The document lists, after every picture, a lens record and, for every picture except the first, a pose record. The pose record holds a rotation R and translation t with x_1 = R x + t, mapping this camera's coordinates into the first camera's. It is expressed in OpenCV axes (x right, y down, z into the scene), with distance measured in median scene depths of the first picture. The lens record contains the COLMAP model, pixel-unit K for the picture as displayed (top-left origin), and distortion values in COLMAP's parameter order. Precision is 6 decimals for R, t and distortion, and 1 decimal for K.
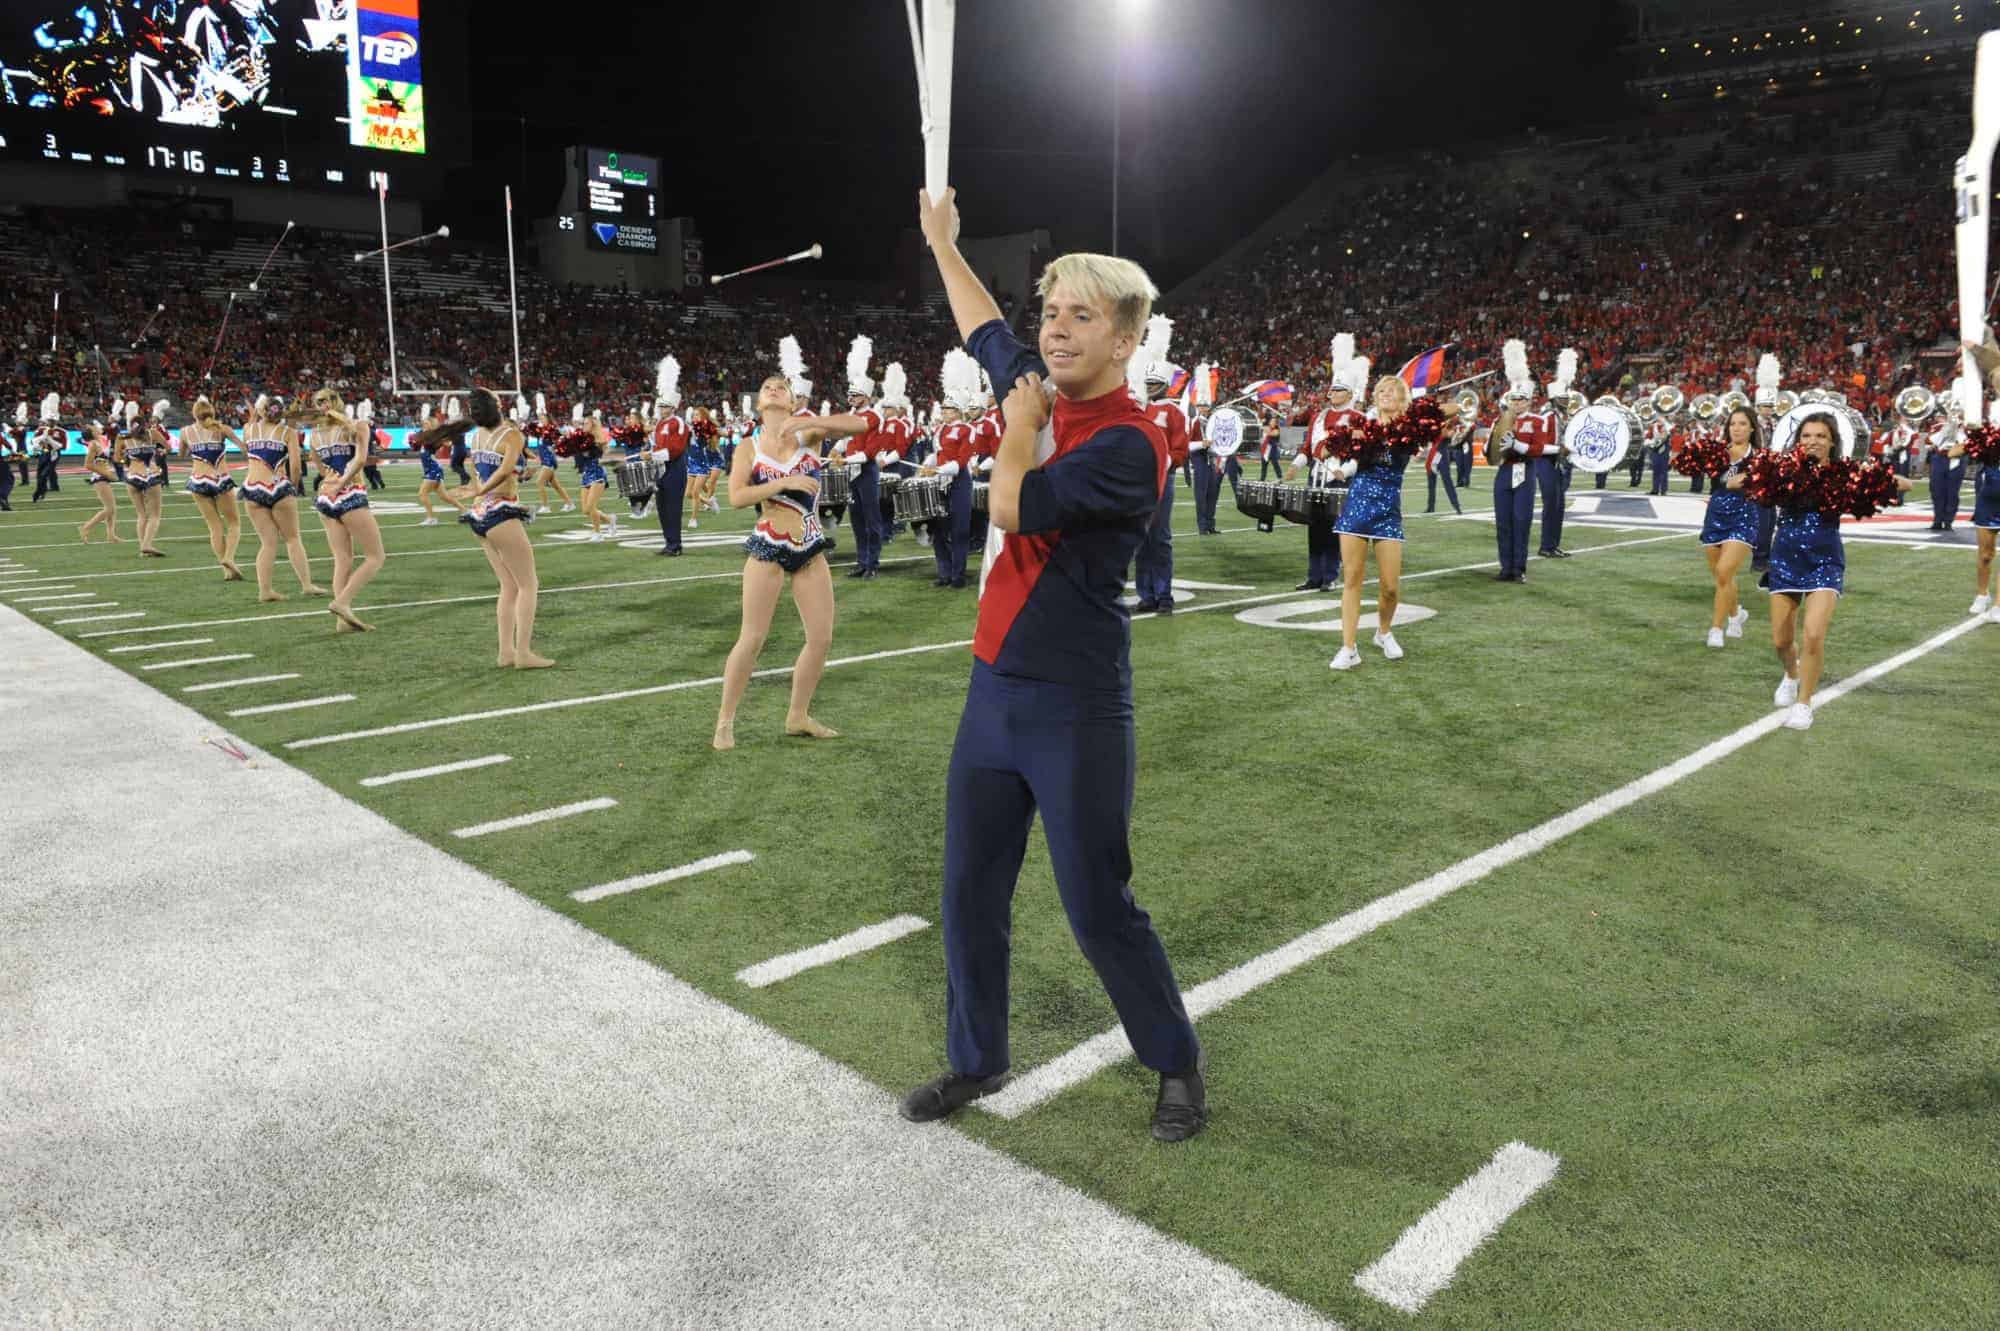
lens RADIAL K [[1364.2, 0, 1002.3], [0, 1364.2, 666.1], [0, 0, 1]] dist [-0.050770, -0.000958]
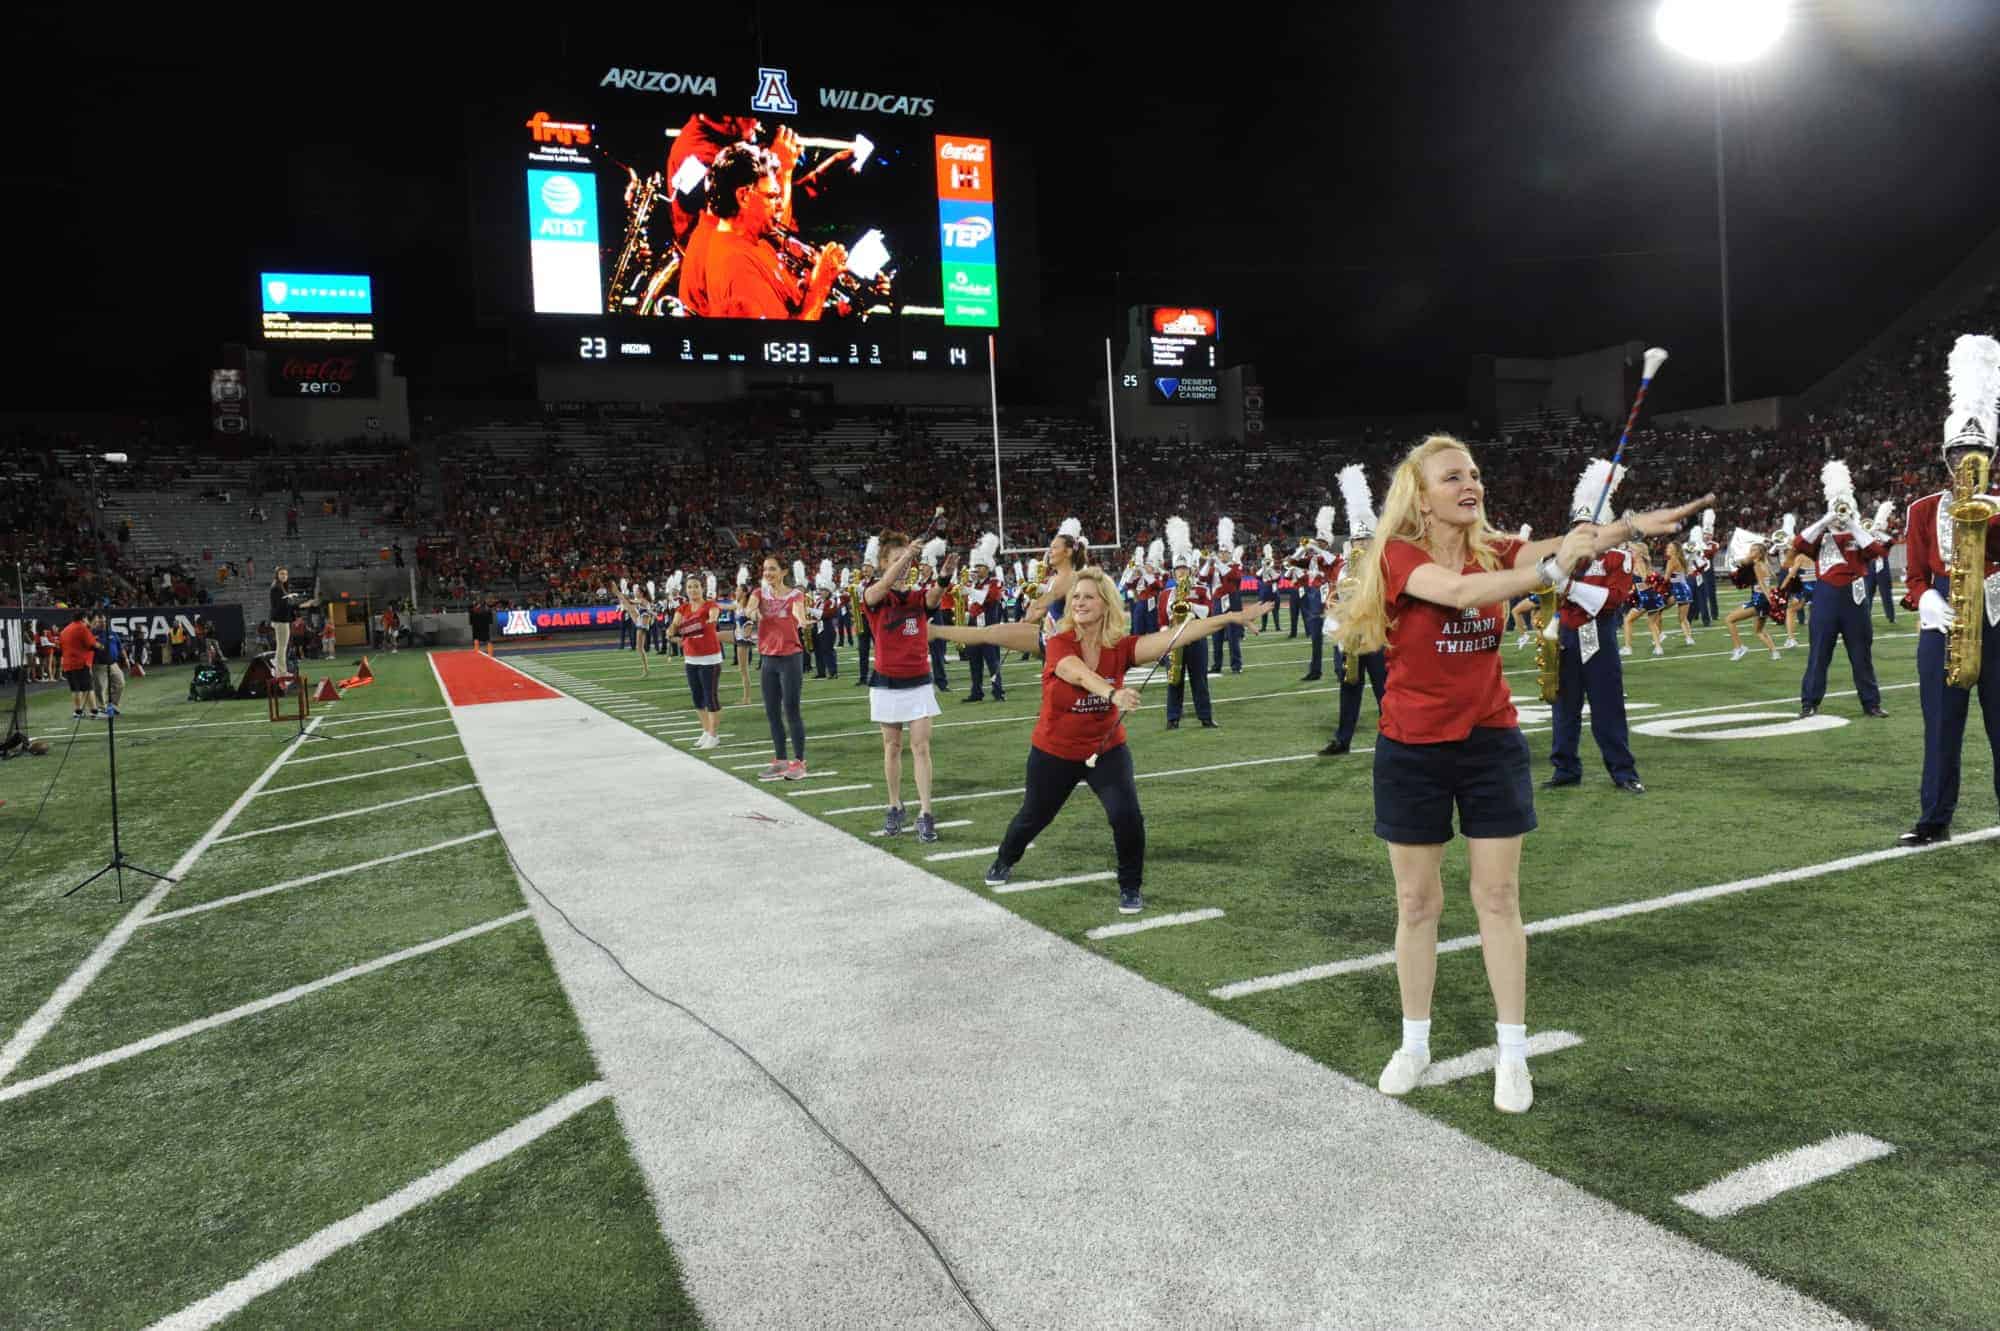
lens RADIAL K [[1368.0, 0, 1001.9], [0, 1368.0, 665.0], [0, 0, 1]] dist [-0.050155, -0.000263]
pose [[0.932046, -0.026743, -0.361352, -0.868225], [-0.012817, 0.994215, -0.106639, -0.128246], [0.362114, 0.104024, 0.926311, 0.763164]]
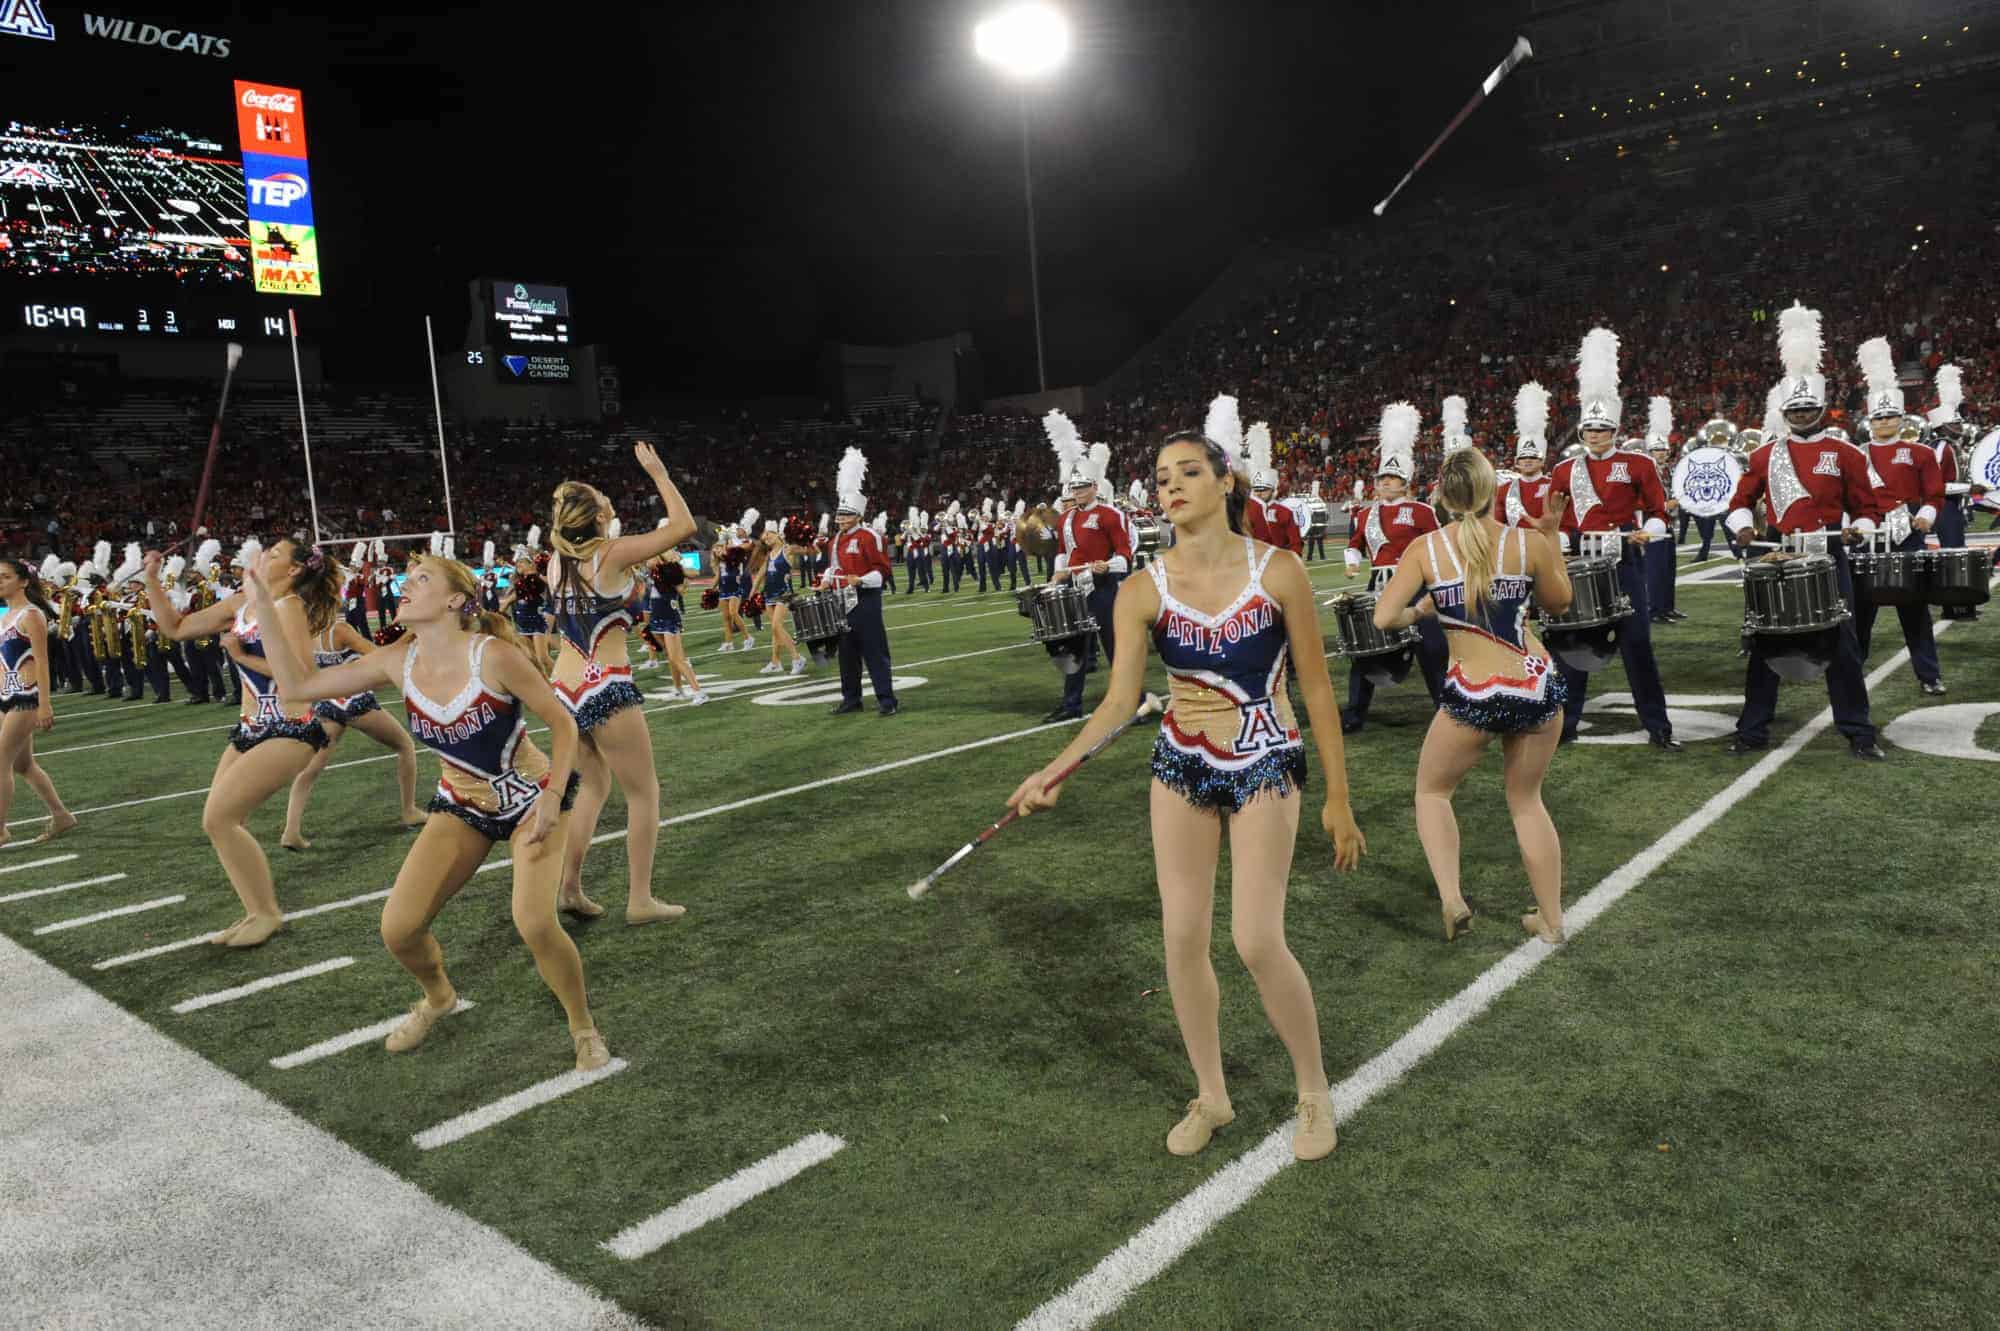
lens RADIAL K [[1368.1, 0, 1002.3], [0, 1368.1, 666.2], [0, 0, 1]] dist [-0.050376, 0.000258]
pose [[0.994560, -0.082403, 0.063726, -0.499475], [0.087009, 0.993512, -0.073230, -0.110747], [-0.057278, 0.078377, 0.995277, 0.608495]]
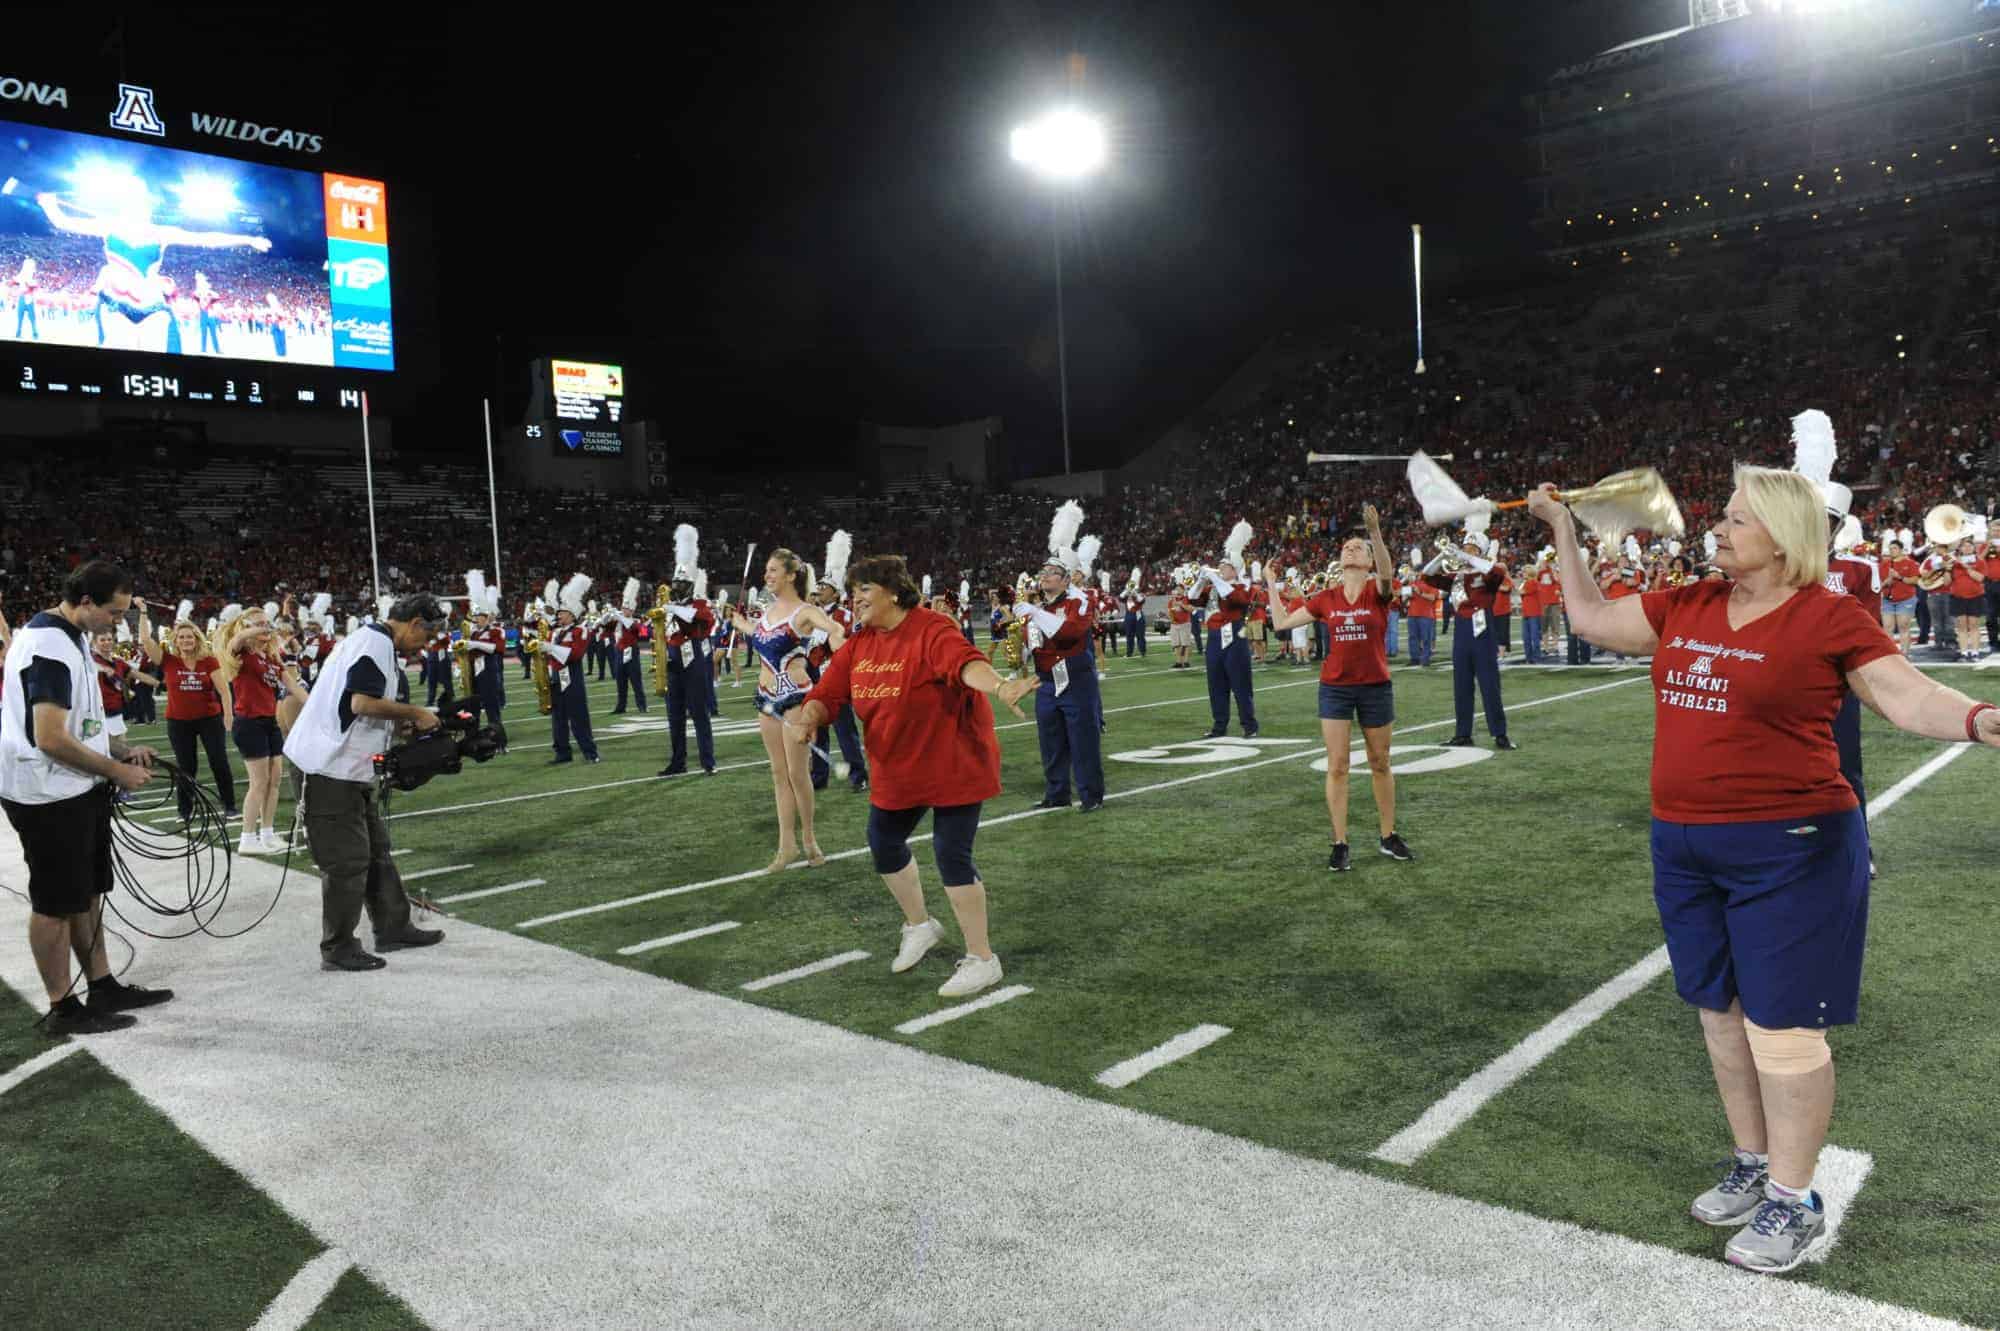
lens RADIAL K [[1362.6, 0, 1002.3], [0, 1362.6, 664.7], [0, 0, 1]] dist [-0.052857, 0.001338]
pose [[0.998091, -0.052548, 0.032454, -0.162220], [0.056324, 0.990015, -0.129219, 0.013538], [-0.025340, 0.130801, 0.991085, -0.099153]]
